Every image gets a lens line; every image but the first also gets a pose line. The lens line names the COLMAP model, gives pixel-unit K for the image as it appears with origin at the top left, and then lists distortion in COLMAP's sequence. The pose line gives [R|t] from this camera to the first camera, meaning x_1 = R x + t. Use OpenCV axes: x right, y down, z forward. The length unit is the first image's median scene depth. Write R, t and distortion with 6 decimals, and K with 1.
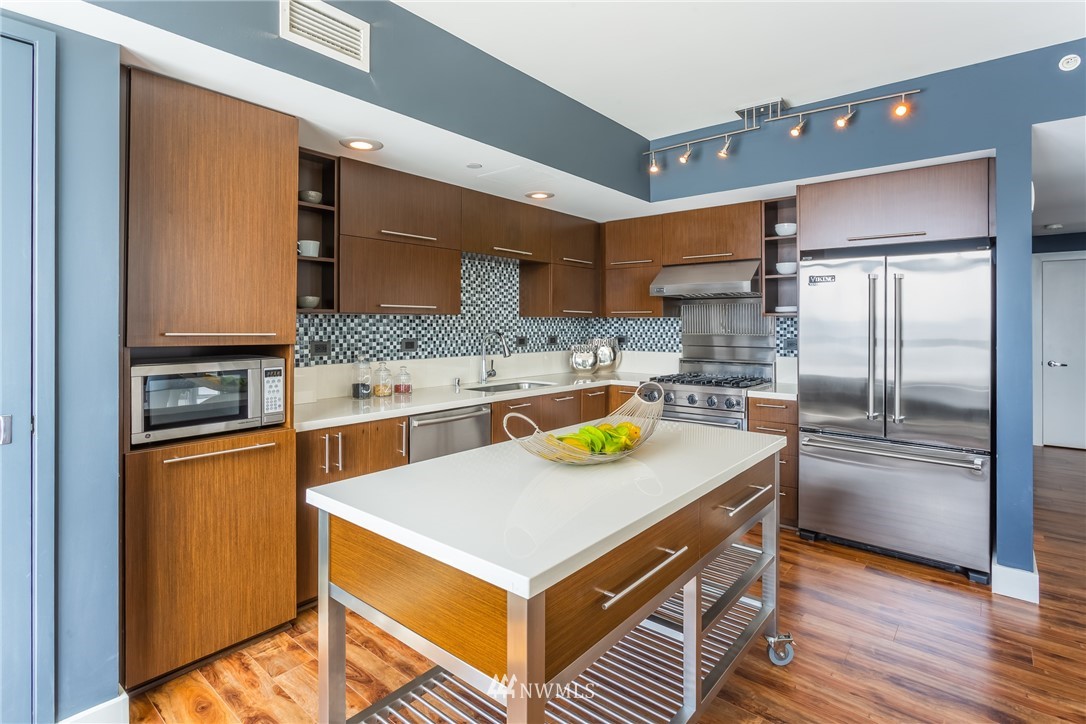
lens RADIAL K [[547.5, 0, 543.1], [0, 547.5, 316.4], [0, 0, 1]] dist [-0.004540, -0.000368]
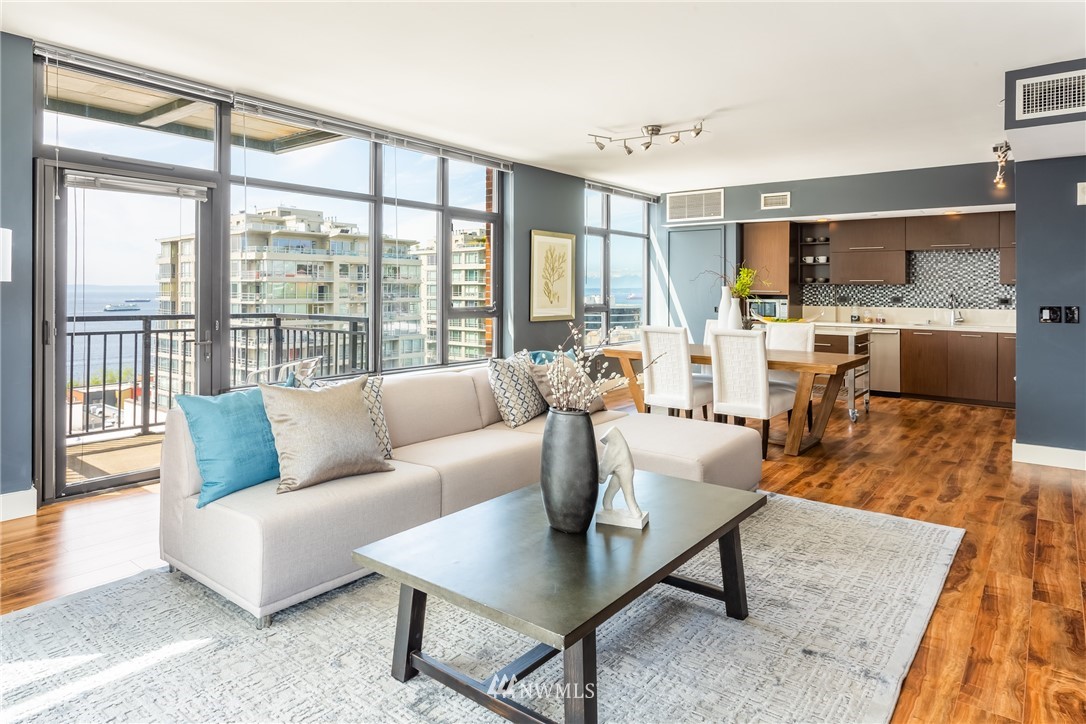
lens RADIAL K [[624.3, 0, 499.7], [0, 624.3, 281.5], [0, 0, 1]] dist [0.024952, 0.000608]
pose [[-0.022477, -0.012863, -0.999665, 2.042125], [0.006994, 0.999891, -0.013023, 0.006376], [0.999723, -0.007284, -0.022384, -0.358945]]
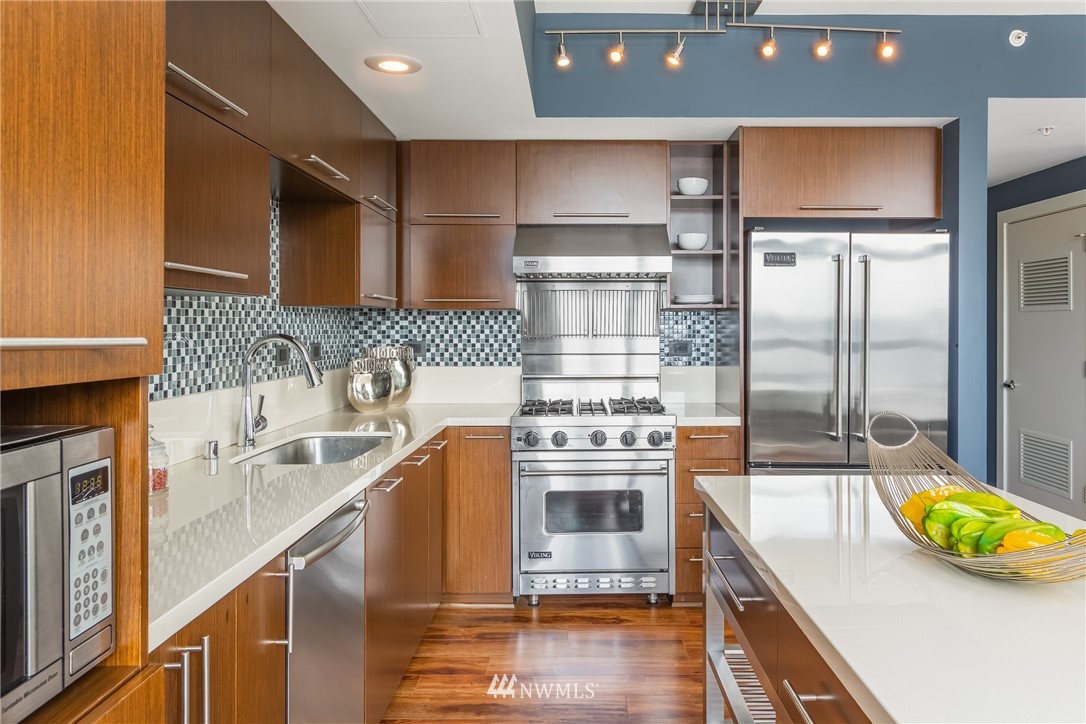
lens RADIAL K [[780.9, 0, 559.4], [0, 780.9, 324.3], [0, 0, 1]] dist [0.007215, 0.002262]
pose [[0.758779, -0.001253, 0.651347, -0.368835], [-0.005653, 0.999948, 0.008508, 0.012529], [-0.651324, -0.010138, 0.758732, 0.356991]]
